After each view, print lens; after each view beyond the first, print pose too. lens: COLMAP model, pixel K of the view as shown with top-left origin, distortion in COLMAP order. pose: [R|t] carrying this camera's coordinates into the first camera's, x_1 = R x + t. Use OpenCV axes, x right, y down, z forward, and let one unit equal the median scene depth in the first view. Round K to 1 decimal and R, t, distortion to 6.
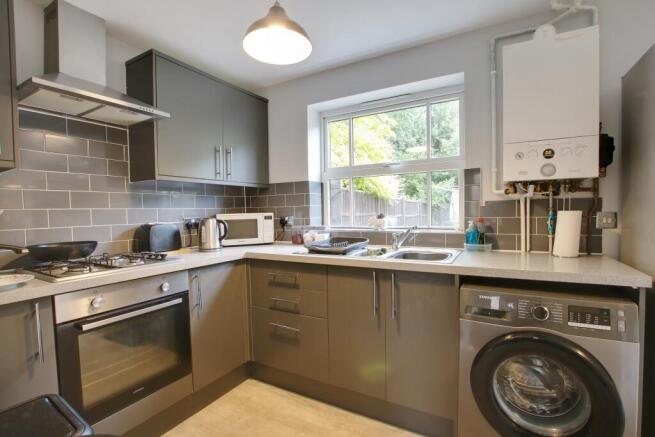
lens RADIAL K [[307.9, 0, 327.5], [0, 307.9, 218.5], [0, 0, 1]] dist [-0.040281, -0.000045]
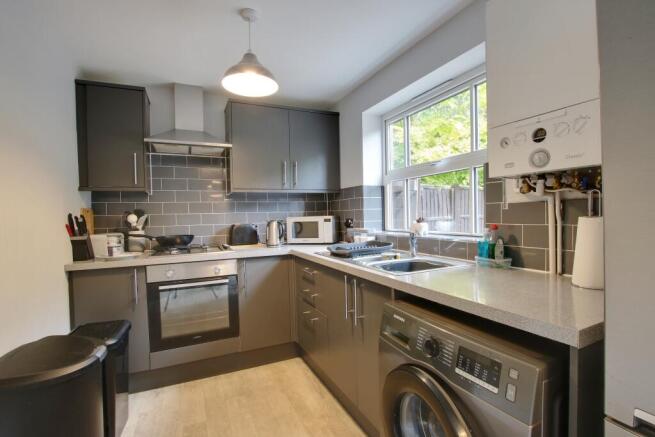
lens RADIAL K [[307.9, 0, 327.5], [0, 307.9, 218.5], [0, 0, 1]] dist [-0.040281, -0.000045]
pose [[0.815192, 0.007600, -0.579140, 0.575415], [-0.008047, 0.999966, 0.001795, -0.014757], [0.579134, 0.003197, 0.815226, 0.112877]]
